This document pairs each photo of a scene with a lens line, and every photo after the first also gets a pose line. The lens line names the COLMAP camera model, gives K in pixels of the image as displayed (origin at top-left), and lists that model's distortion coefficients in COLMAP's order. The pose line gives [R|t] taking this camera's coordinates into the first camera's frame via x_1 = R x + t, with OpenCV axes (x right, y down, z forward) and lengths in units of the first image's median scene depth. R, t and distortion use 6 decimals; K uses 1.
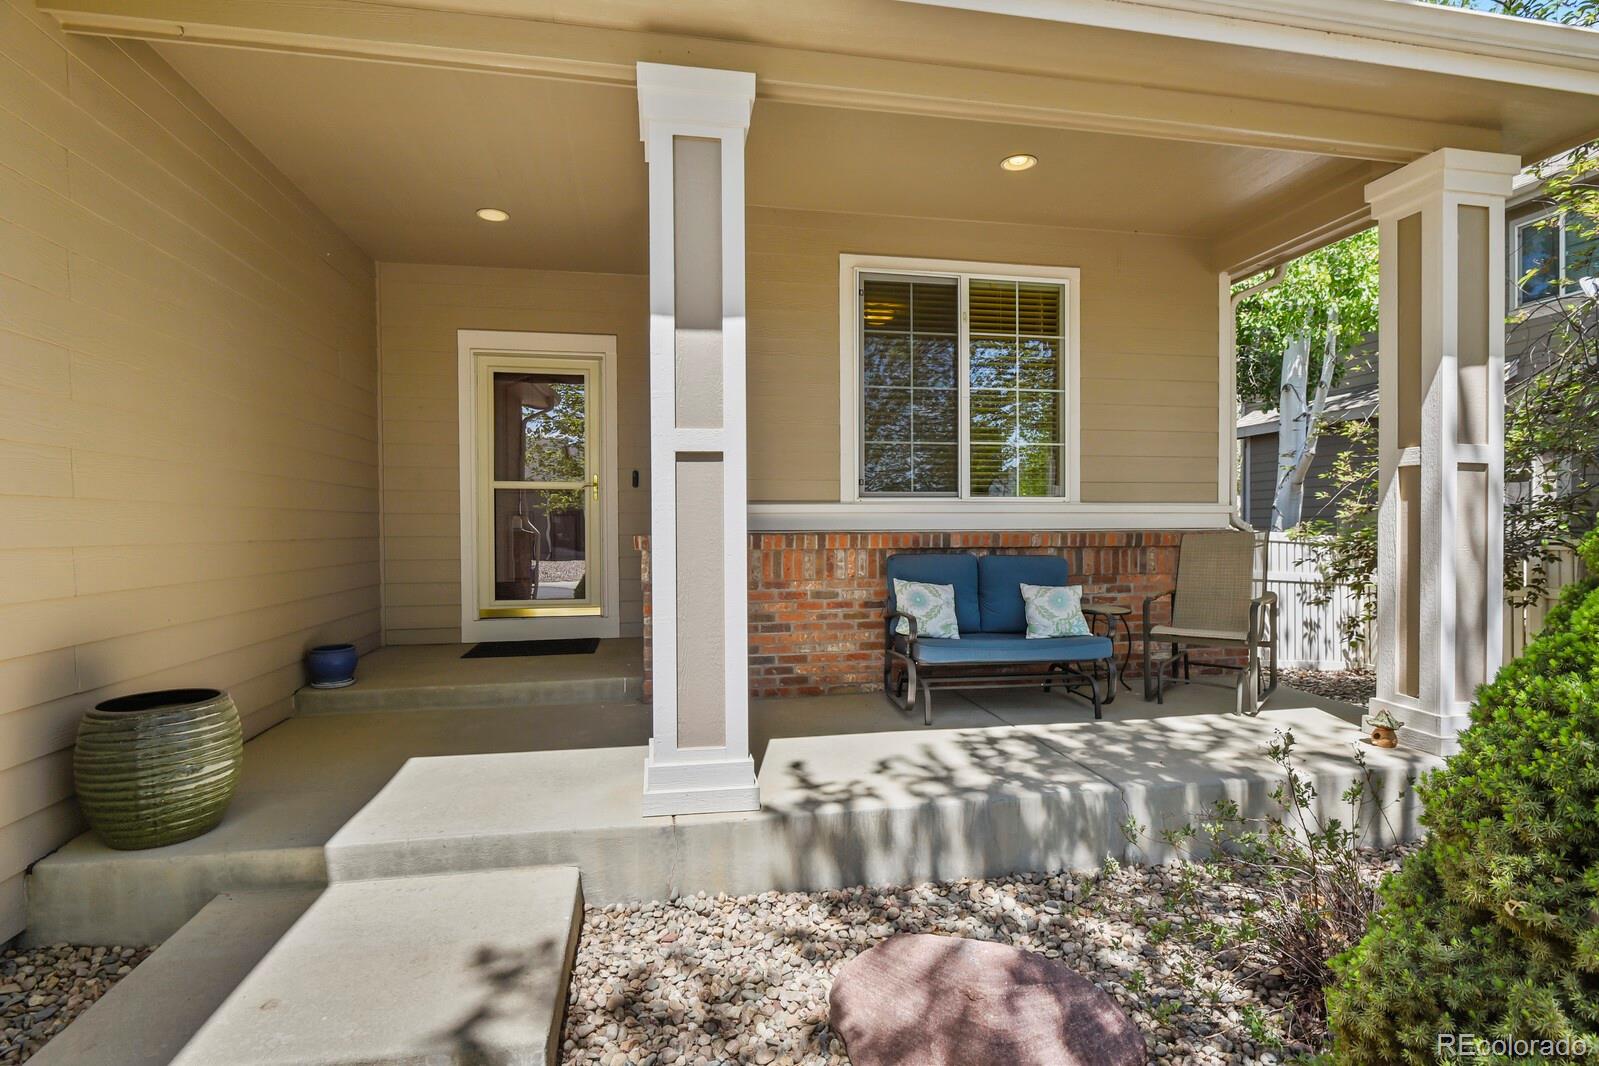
lens RADIAL K [[790.4, 0, 796.6], [0, 790.4, 535.6], [0, 0, 1]] dist [-0.017229, -0.000432]
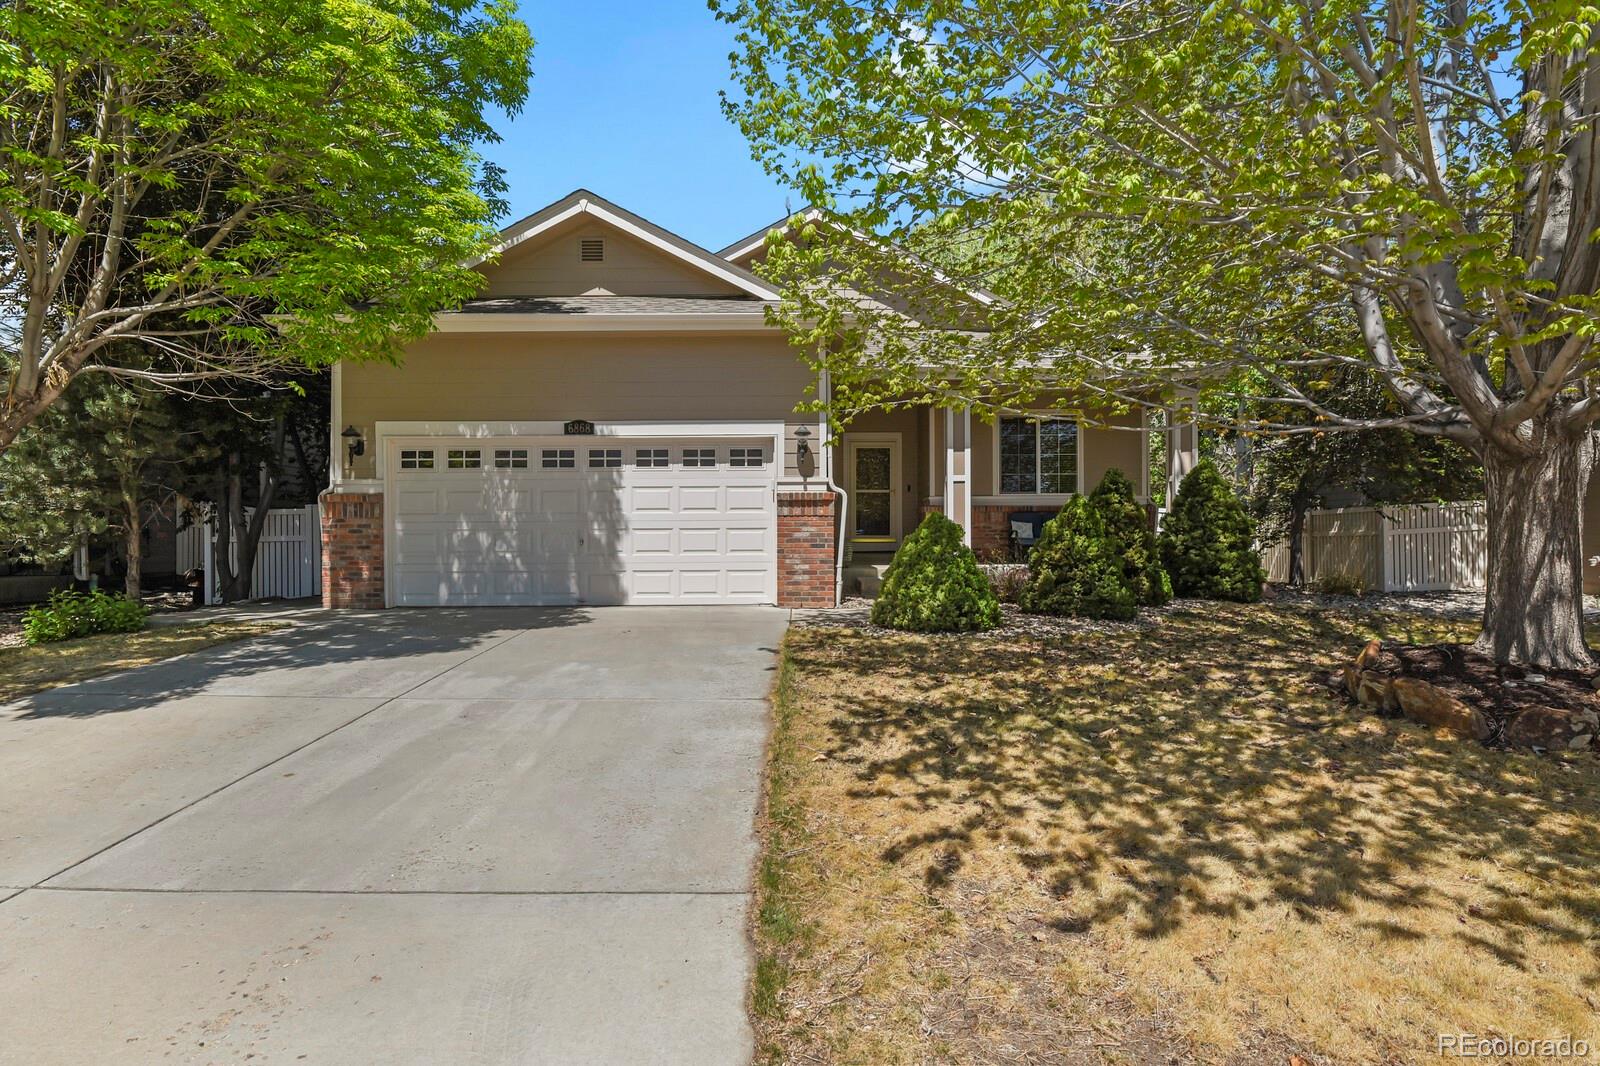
lens RADIAL K [[790.9, 0, 797.1], [0, 790.9, 535.6], [0, 0, 1]] dist [-0.017229, -0.000432]
pose [[0.984425, 0.000976, -0.175801, -0.142392], [-0.003435, 0.999900, -0.013685, 0.146212], [0.175770, 0.014076, 0.984331, -1.975321]]
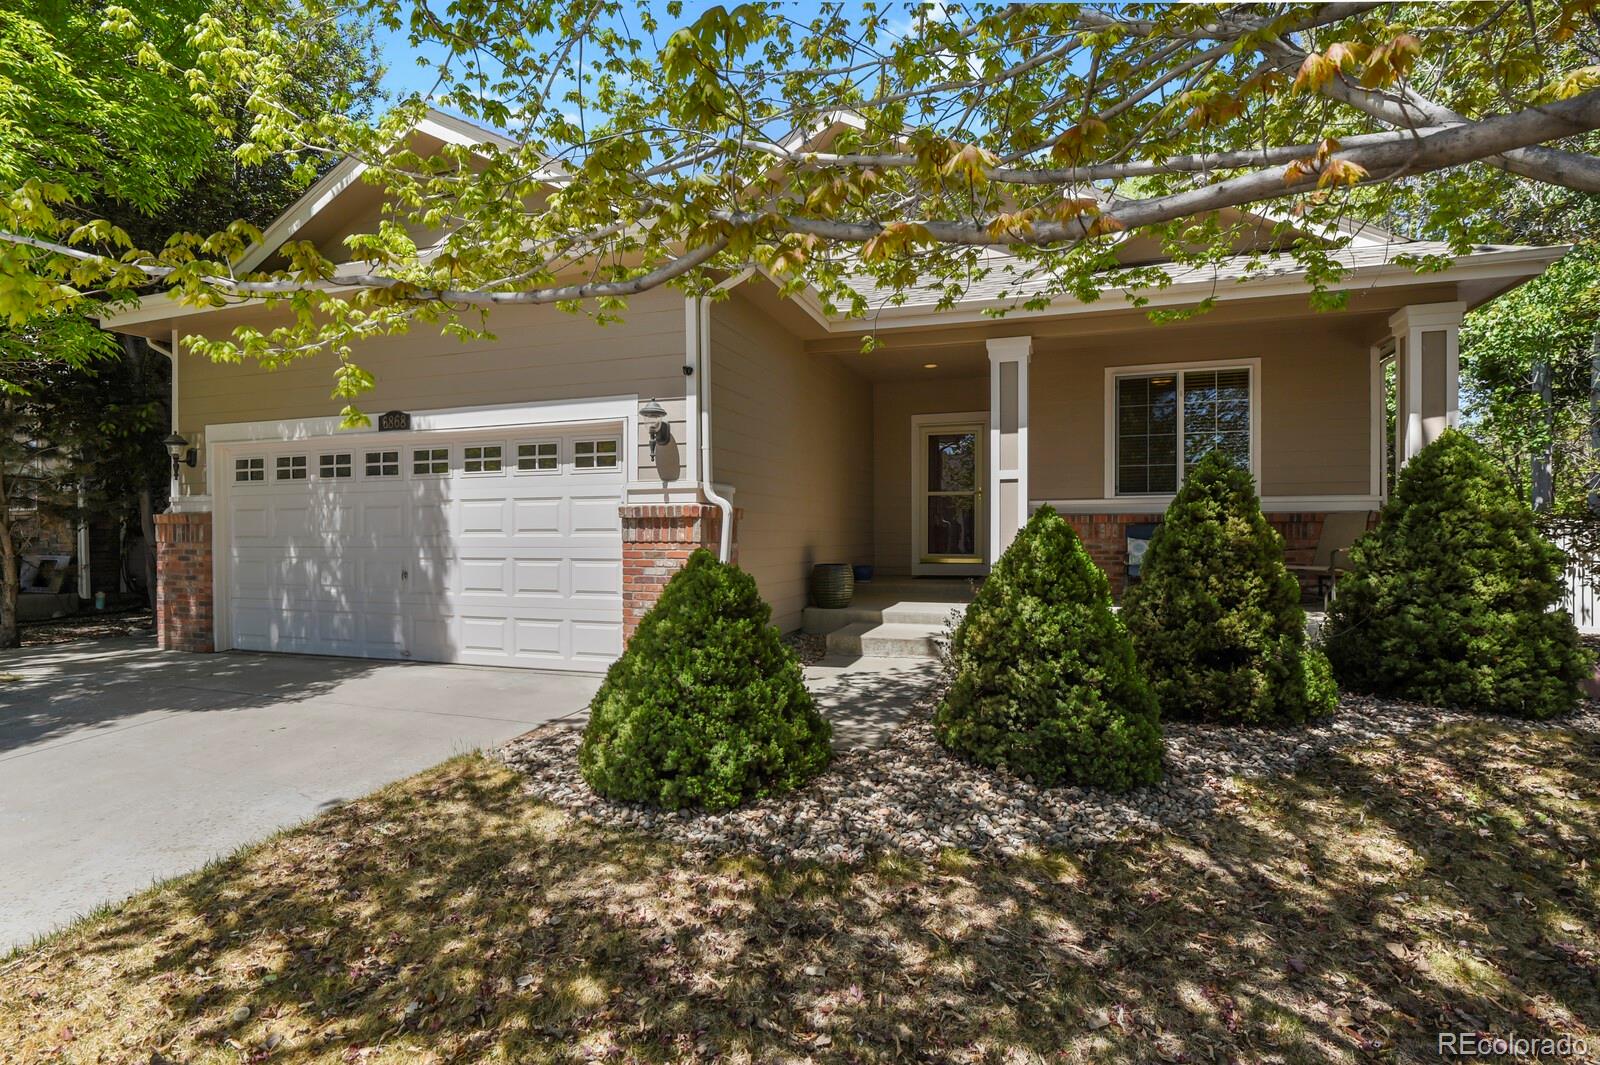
lens RADIAL K [[790.9, 0, 797.1], [0, 790.9, 535.1], [0, 0, 1]] dist [-0.017229, -0.000432]
pose [[0.871498, 0.002819, -0.490390, 0.343550], [-0.007745, 0.999938, -0.008016, 0.066498], [0.490337, 0.010784, 0.871466, -1.016931]]
